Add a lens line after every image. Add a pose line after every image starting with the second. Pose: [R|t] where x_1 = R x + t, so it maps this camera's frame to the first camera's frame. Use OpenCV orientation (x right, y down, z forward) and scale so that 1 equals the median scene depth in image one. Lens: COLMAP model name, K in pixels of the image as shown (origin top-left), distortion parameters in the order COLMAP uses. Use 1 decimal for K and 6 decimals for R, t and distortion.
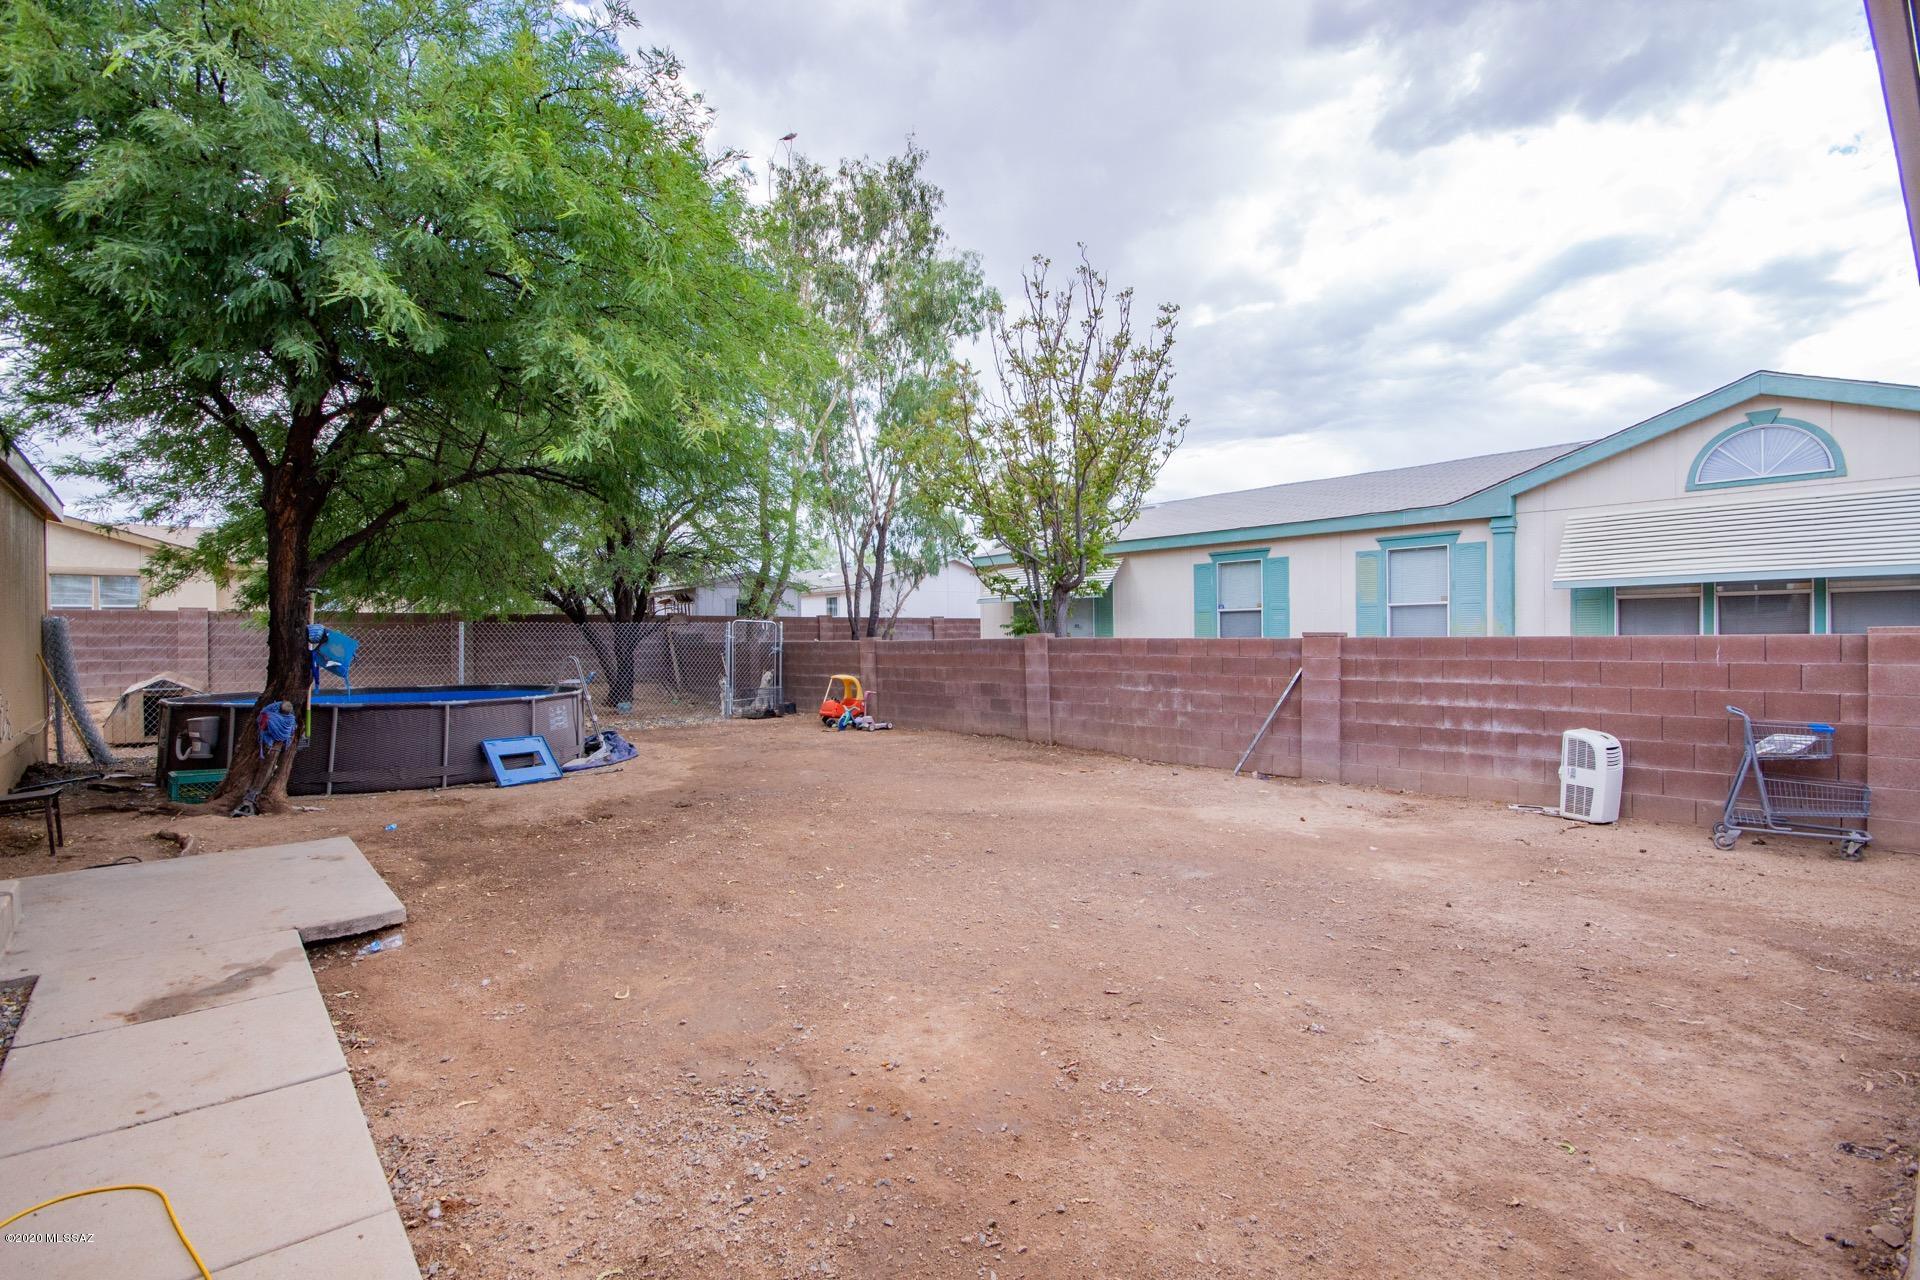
lens RADIAL K [[891.5, 0, 976.0], [0, 891.5, 641.0], [0, 0, 1]] dist [0.000556, 0.002080]
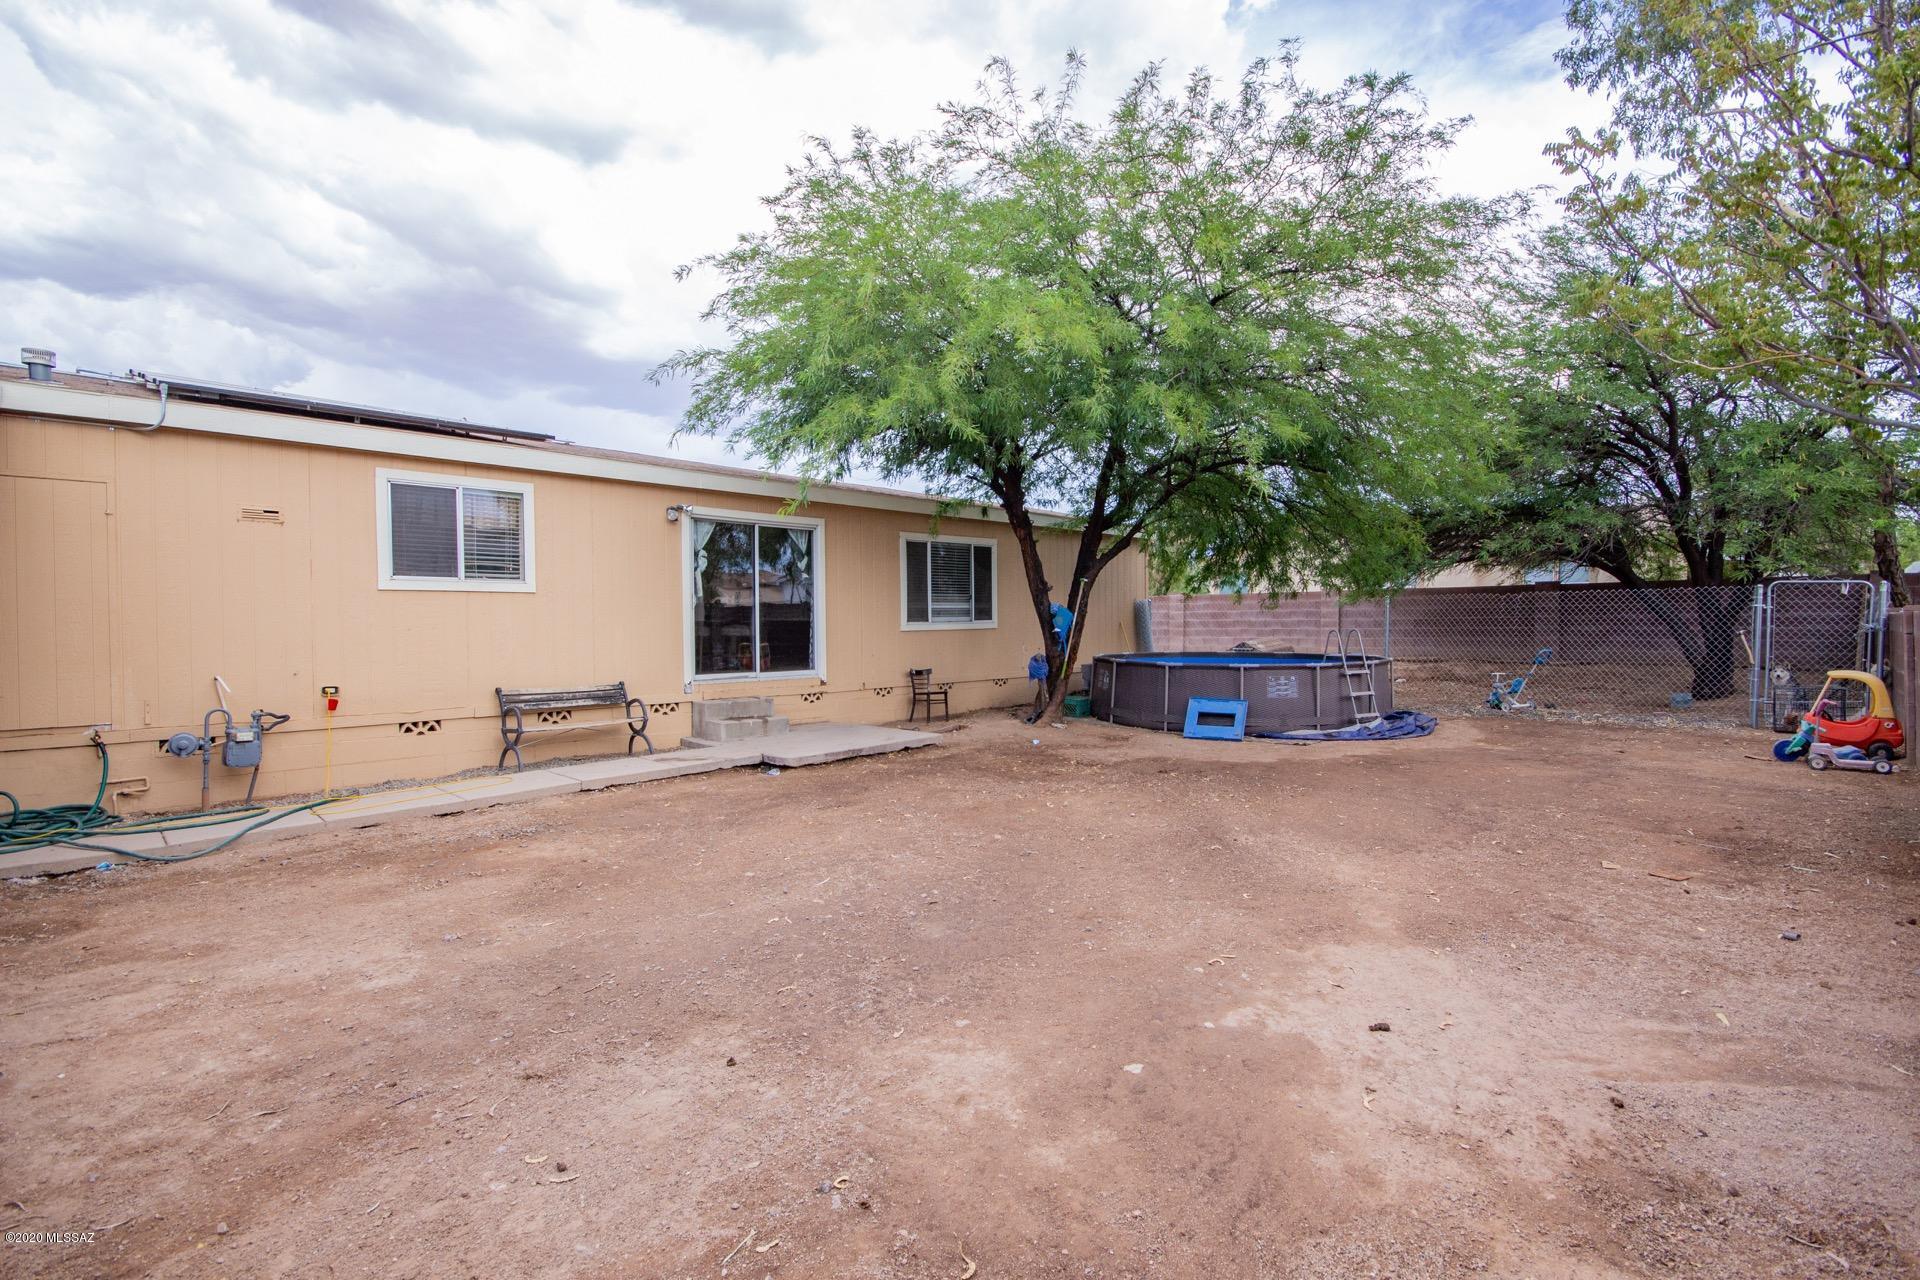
lens RADIAL K [[891.5, 0, 973.4], [0, 891.5, 635.2], [0, 0, 1]] dist [0.000556, 0.002080]
pose [[0.073500, 0.022552, -0.997040, 1.419731], [0.002771, 0.999736, 0.022818, -0.002616], [0.997291, -0.004440, 0.073418, 1.405629]]
